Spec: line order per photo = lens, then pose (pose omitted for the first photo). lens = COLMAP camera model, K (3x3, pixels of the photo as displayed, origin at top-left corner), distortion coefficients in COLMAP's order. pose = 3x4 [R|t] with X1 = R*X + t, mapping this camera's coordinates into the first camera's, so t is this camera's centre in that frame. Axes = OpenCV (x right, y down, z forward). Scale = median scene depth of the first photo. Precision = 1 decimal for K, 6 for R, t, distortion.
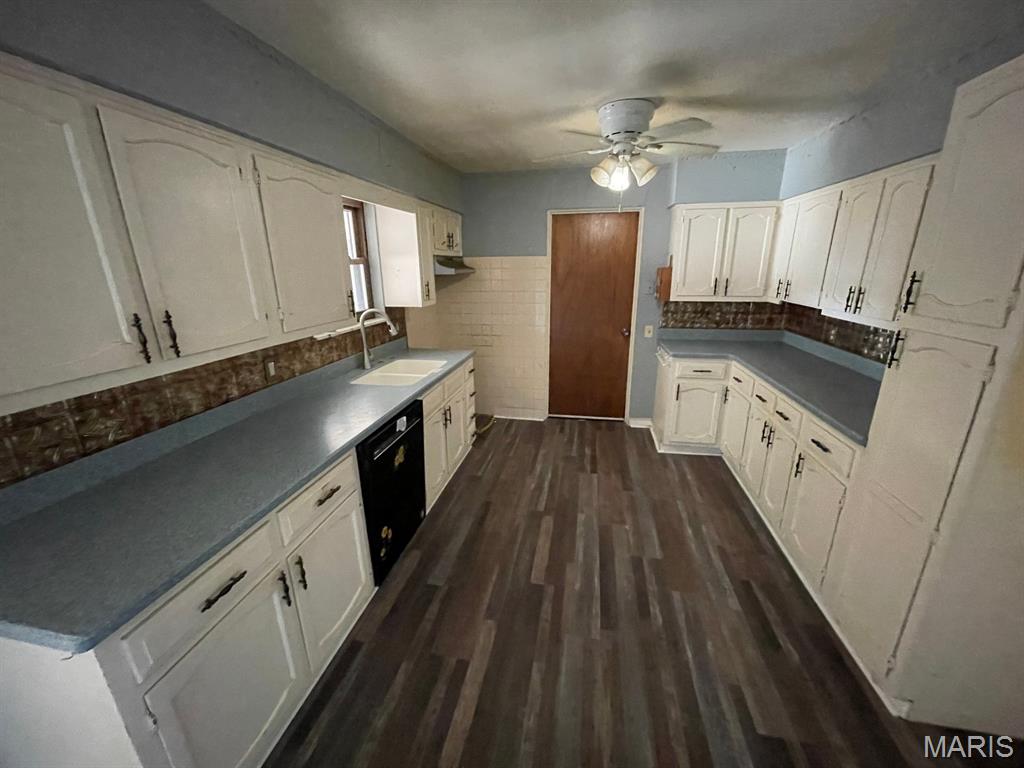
lens RADIAL K [[411.2, 0, 510.4], [0, 411.2, 388.9], [0, 0, 1]] dist [-0.007701, 0.003581]
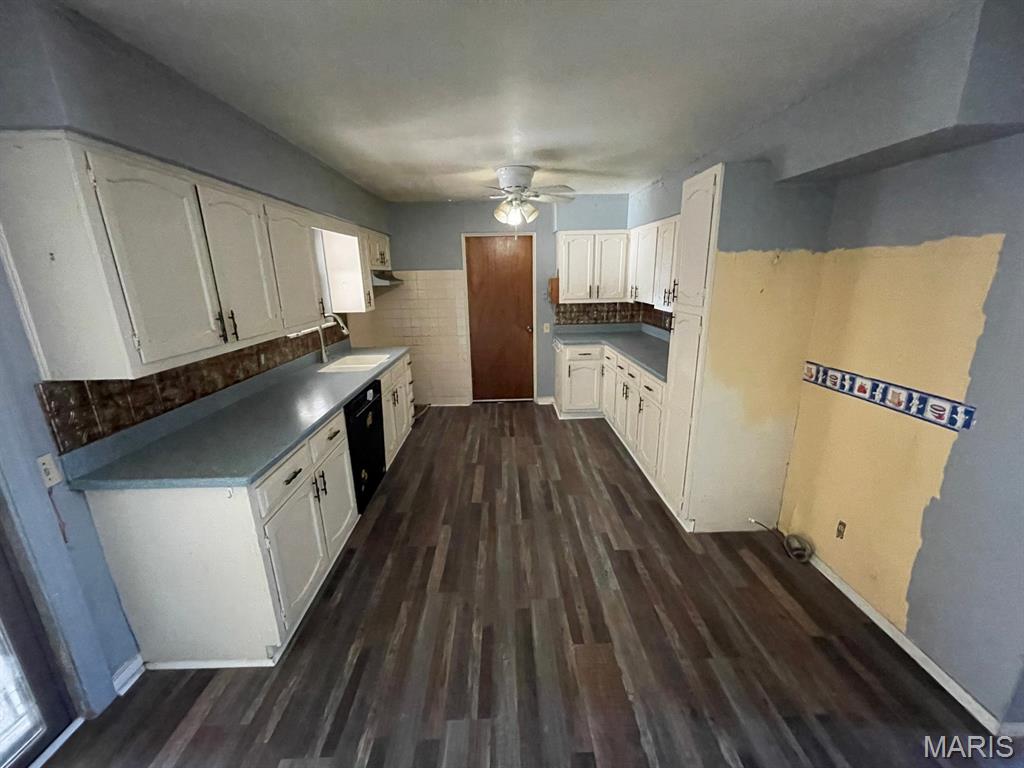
lens RADIAL K [[409.4, 0, 510.6], [0, 409.4, 390.5], [0, 0, 1]] dist [-0.008628, -0.000176]
pose [[0.977238, -0.065917, 0.201644, -0.067116], [0.070094, 0.997447, -0.013633, 0.100715], [-0.200231, 0.027457, 0.979364, -0.345552]]
